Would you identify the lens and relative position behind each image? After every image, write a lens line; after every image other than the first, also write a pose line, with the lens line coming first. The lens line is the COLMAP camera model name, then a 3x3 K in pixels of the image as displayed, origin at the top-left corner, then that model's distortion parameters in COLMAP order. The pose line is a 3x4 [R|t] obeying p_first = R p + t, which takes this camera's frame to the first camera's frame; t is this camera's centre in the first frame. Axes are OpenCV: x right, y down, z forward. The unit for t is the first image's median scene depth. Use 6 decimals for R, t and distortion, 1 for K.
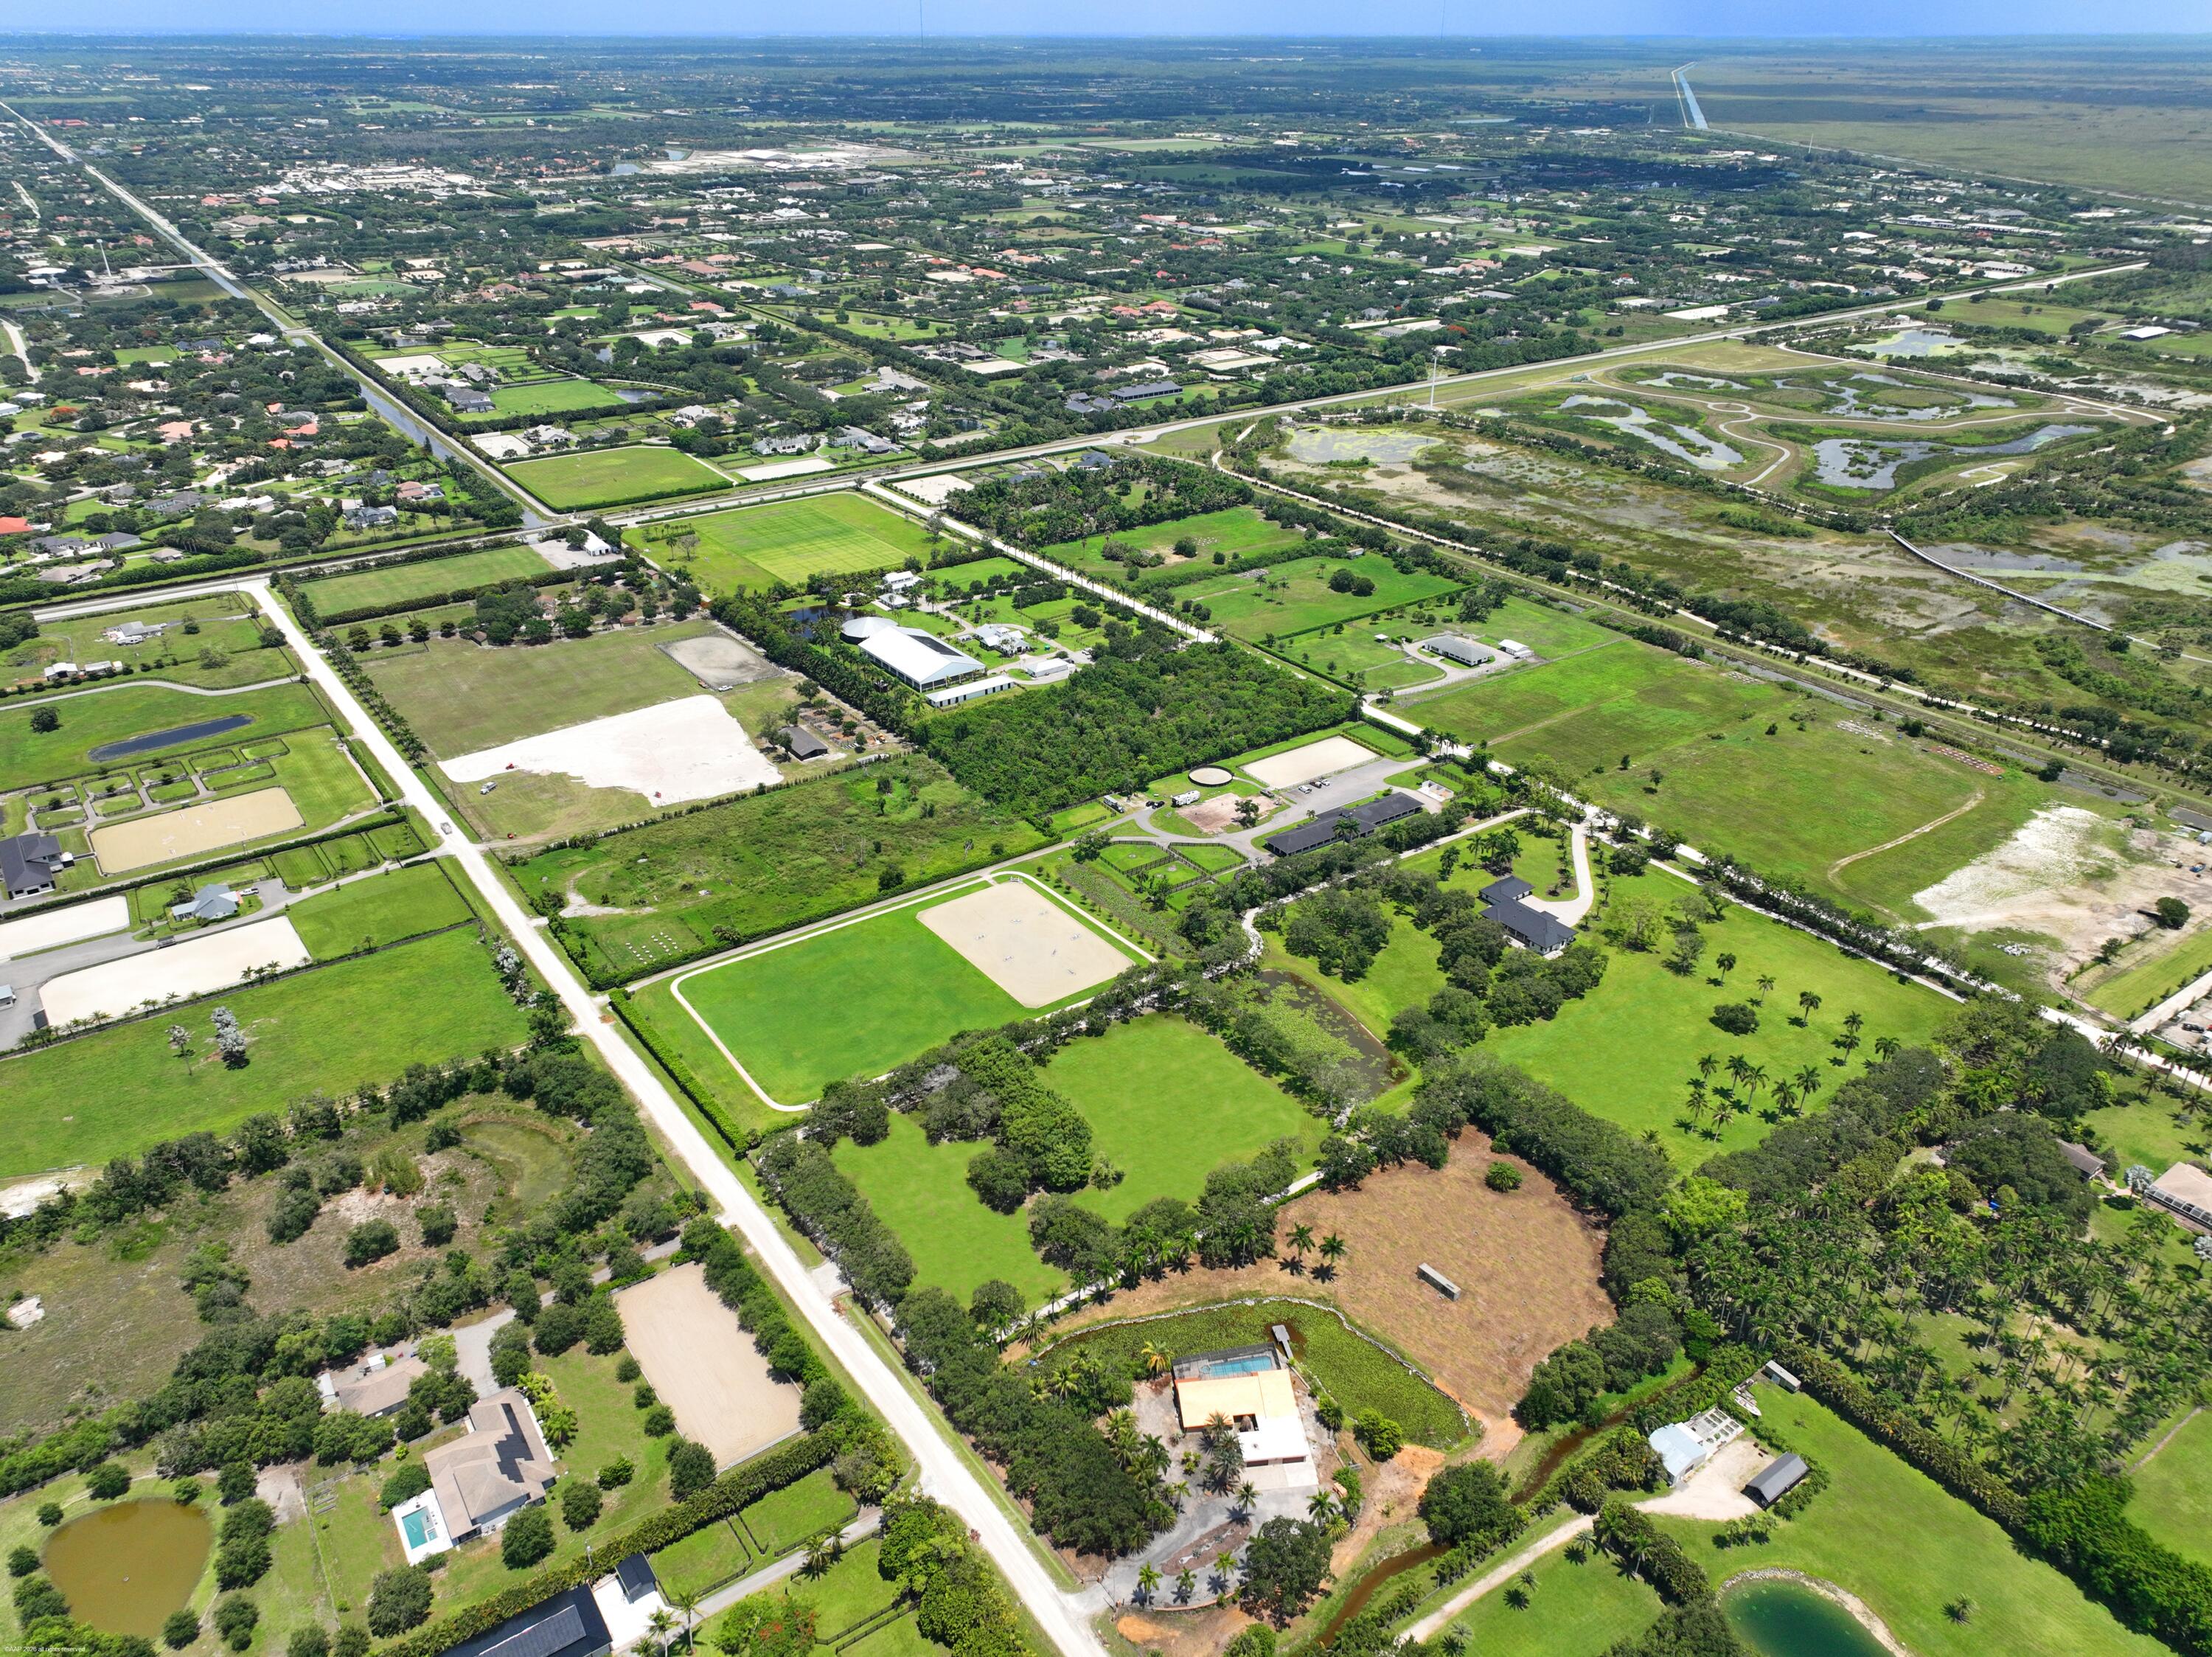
lens RADIAL K [[1560.1, 0, 1106.0], [0, 1560.1, 828.5], [0, 0, 1]] dist [-0.000286, 0.018337]
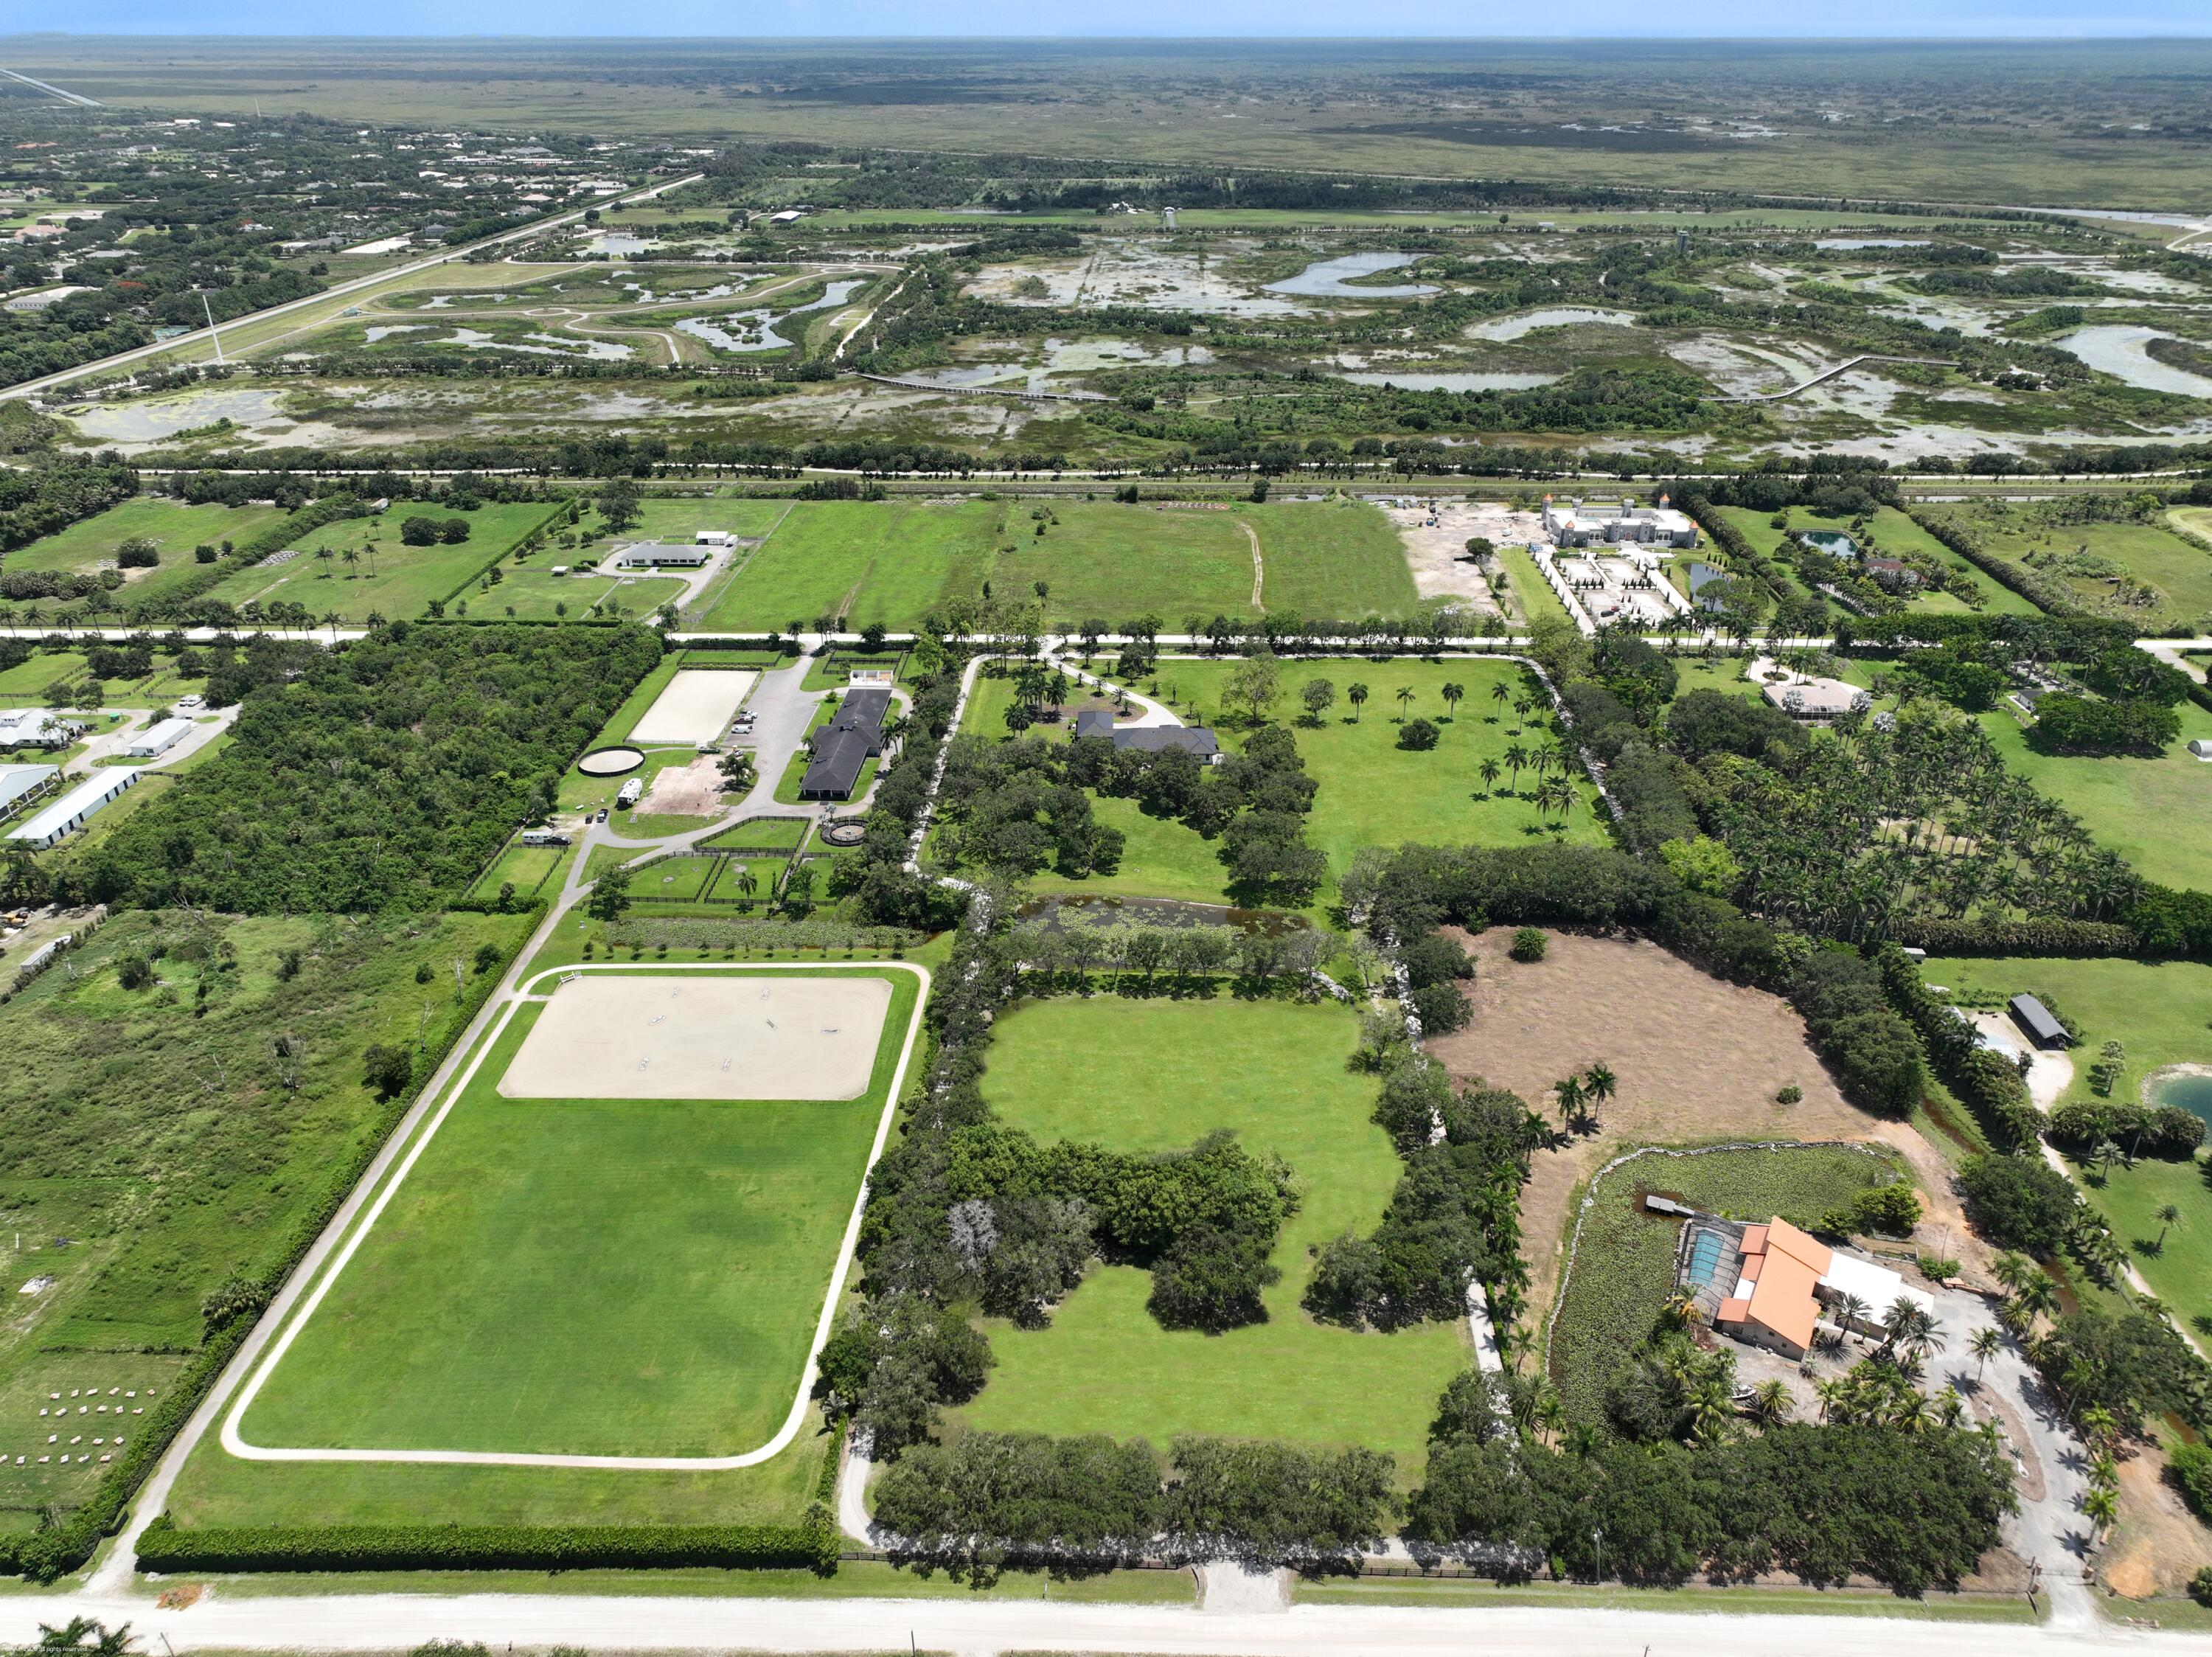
lens RADIAL K [[1560.1, 0, 1106.0], [0, 1560.1, 828.5], [0, 0, 1]] dist [-0.000286, 0.018337]
pose [[0.608869, -0.368464, 0.702505, -0.267506], [0.370782, 0.915078, 0.158597, -0.031385], [-0.701284, 0.163911, 0.693783, 0.332413]]
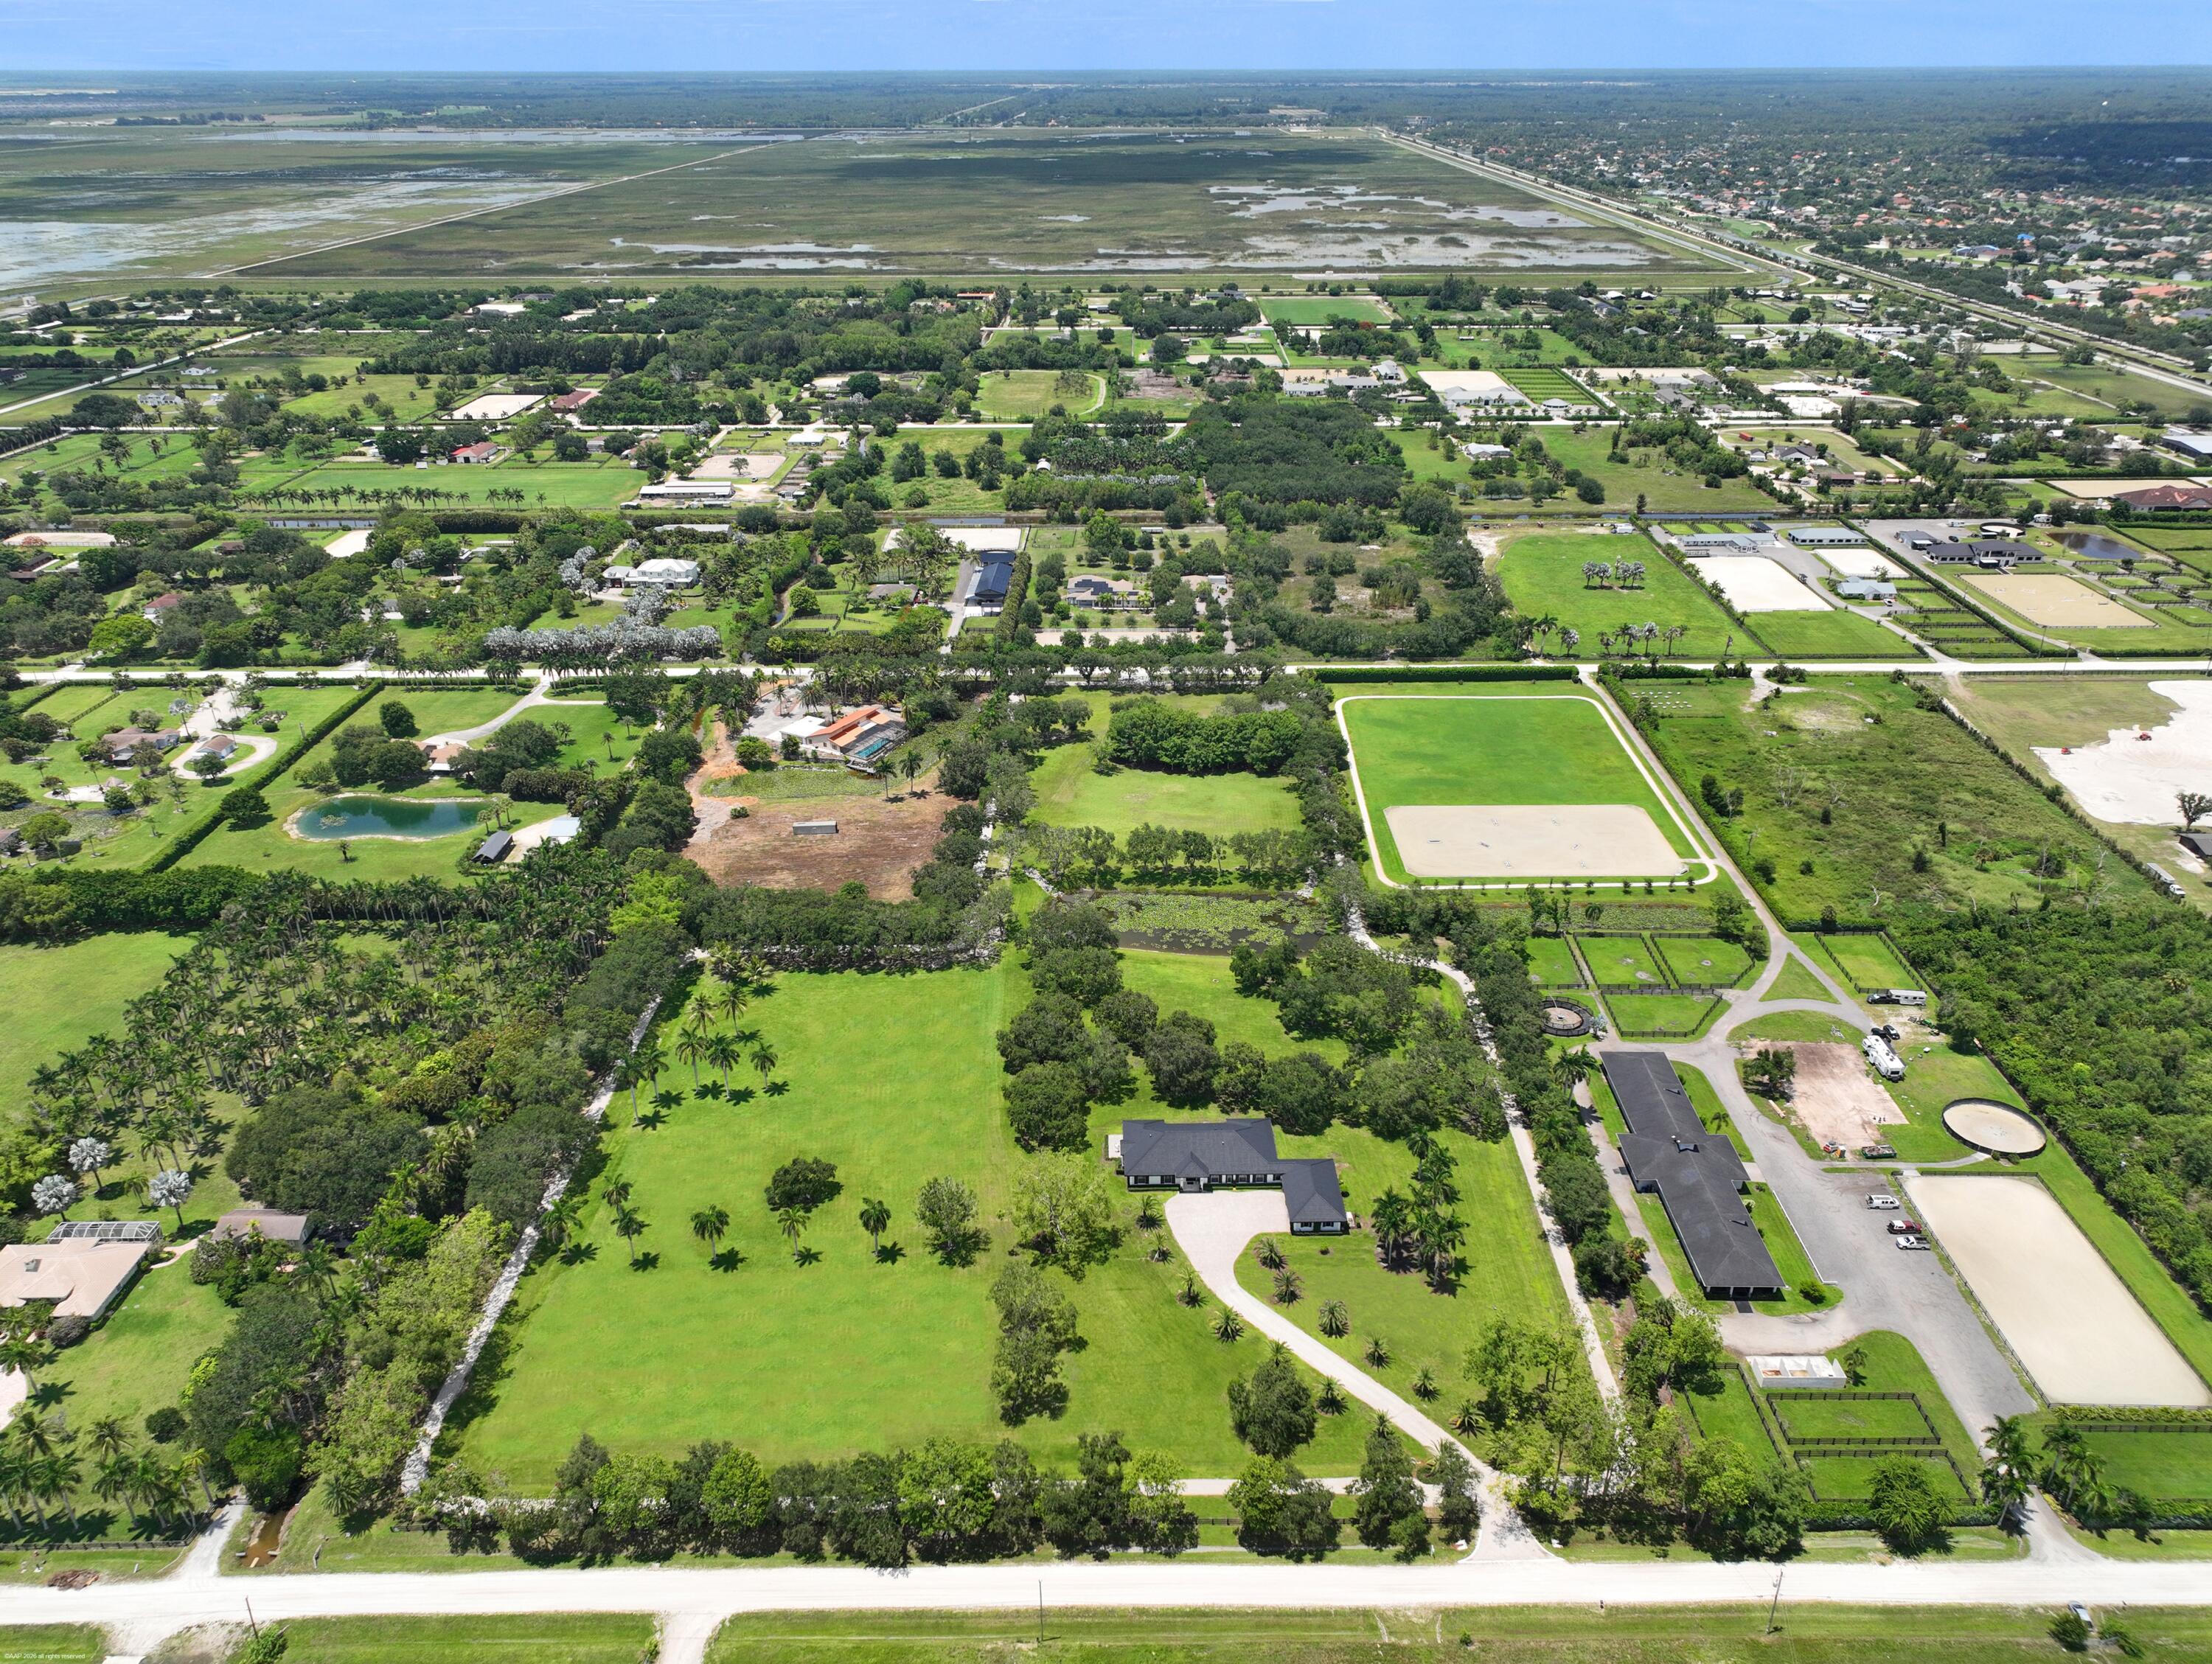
lens RADIAL K [[1606.7, 0, 1106.0], [0, 1606.7, 832.0], [0, 0, 1]] dist [0.002172, 0.011367]
pose [[-0.589688, 0.350937, -0.727401, 0.501414], [-0.373656, 0.679920, 0.630944, -0.275778], [0.715996, 0.643858, -0.269811, 0.791601]]
